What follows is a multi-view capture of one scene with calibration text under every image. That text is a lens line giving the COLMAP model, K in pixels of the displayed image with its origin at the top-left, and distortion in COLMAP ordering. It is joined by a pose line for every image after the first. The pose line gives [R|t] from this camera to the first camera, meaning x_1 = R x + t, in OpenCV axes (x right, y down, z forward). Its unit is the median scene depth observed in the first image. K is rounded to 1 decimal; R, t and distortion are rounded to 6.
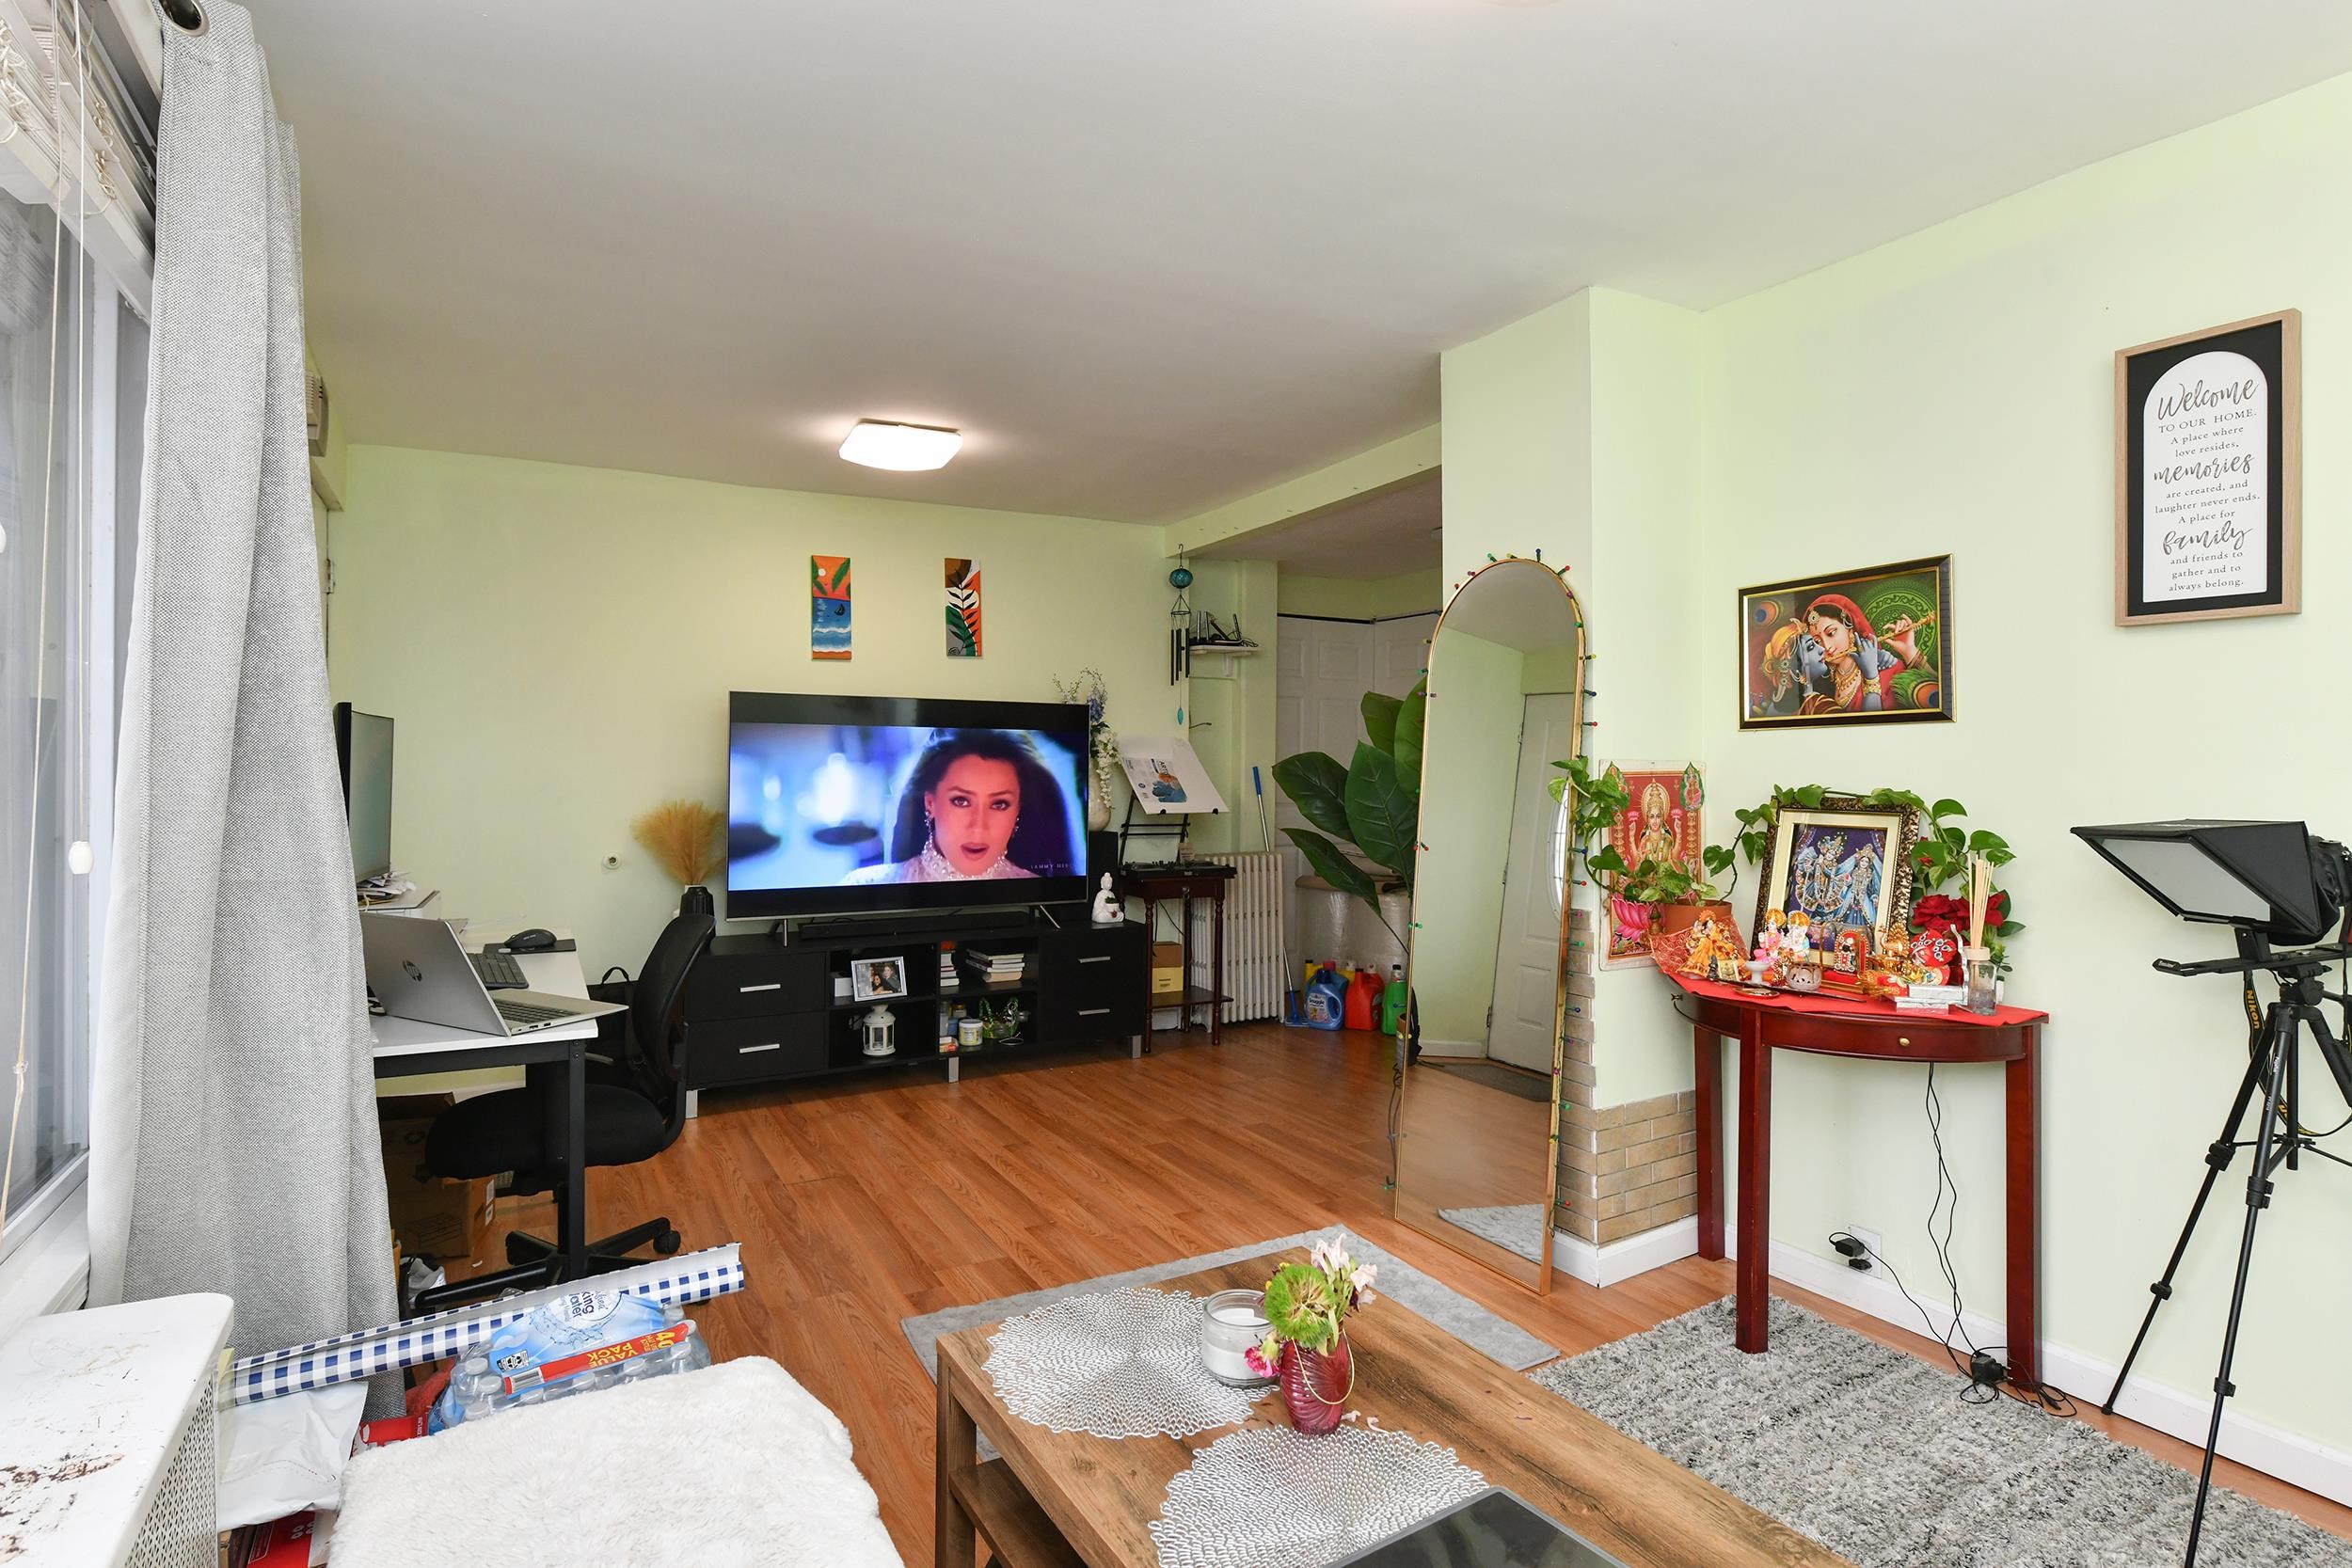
lens RADIAL K [[1225.3, 0, 1175.0], [0, 1225.3, 778.1], [0, 0, 1]] dist [-0.007334, -0.003574]
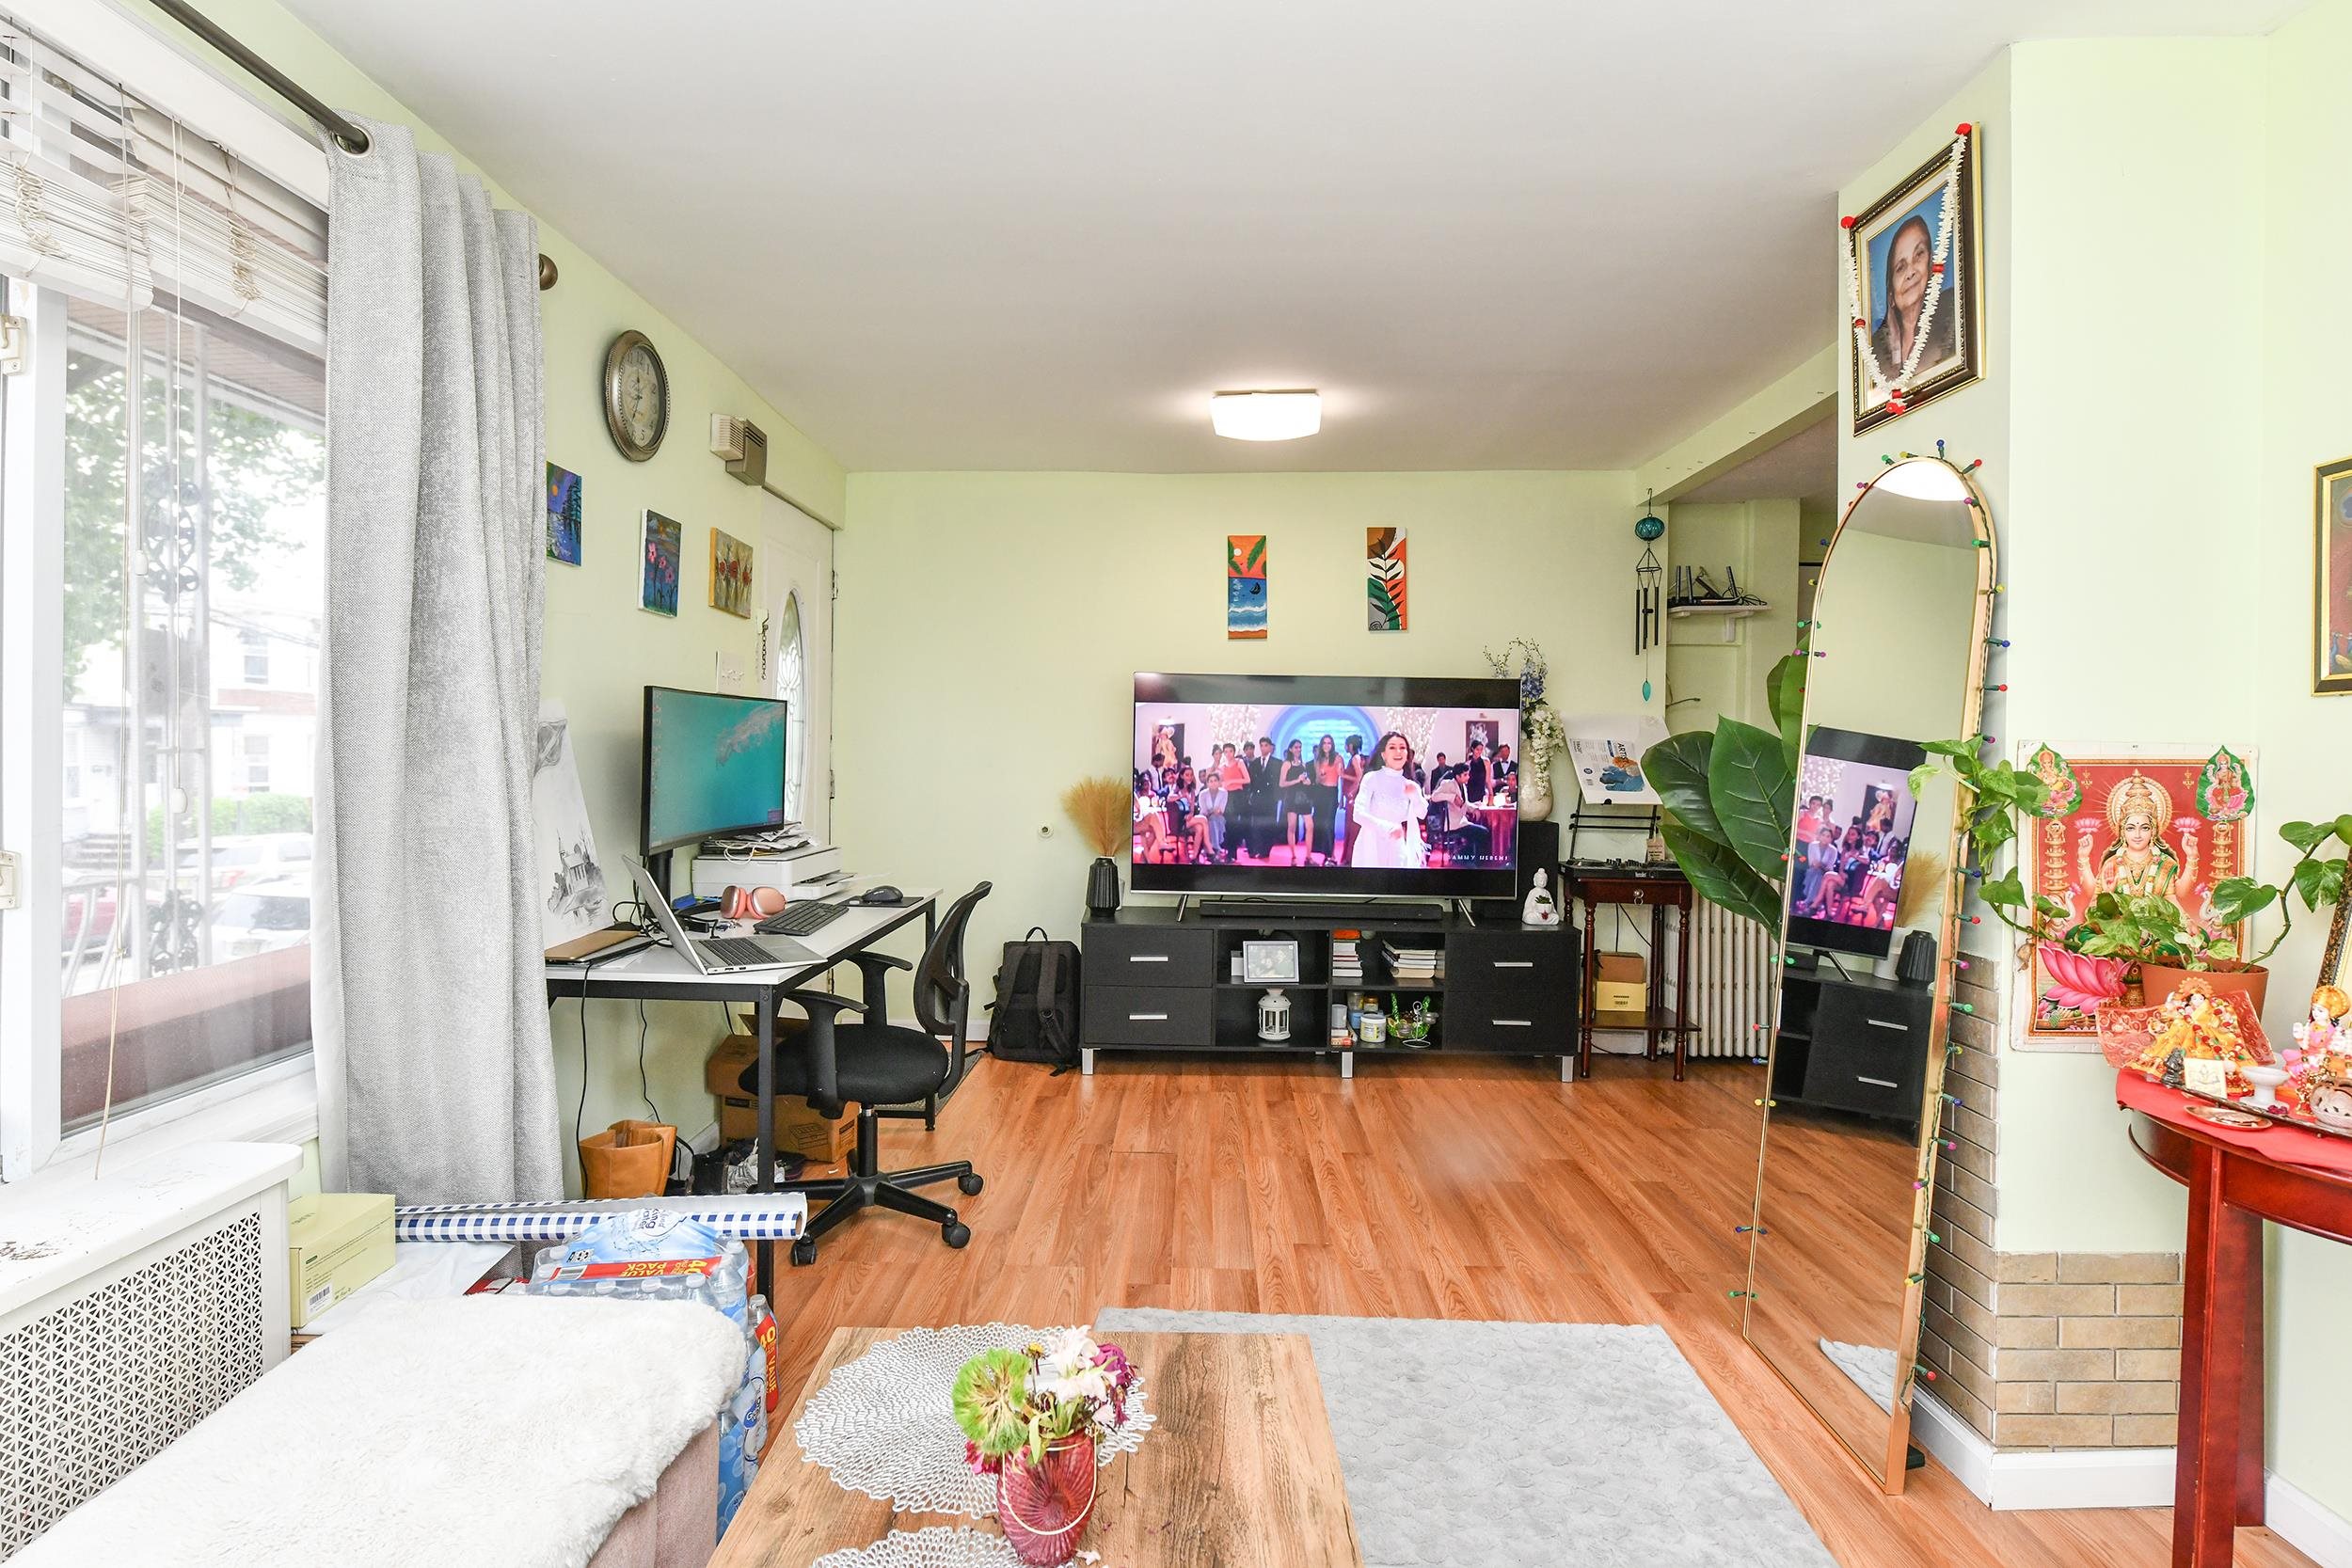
lens RADIAL K [[1225.3, 0, 1172.0], [0, 1225.3, 775.0], [0, 0, 1]] dist [-0.007334, -0.003574]
pose [[0.853804, 0.019917, -0.520214, 0.207629], [-0.014293, 0.999788, 0.014818, 0.000504], [0.520399, -0.005216, 0.853908, 0.123791]]
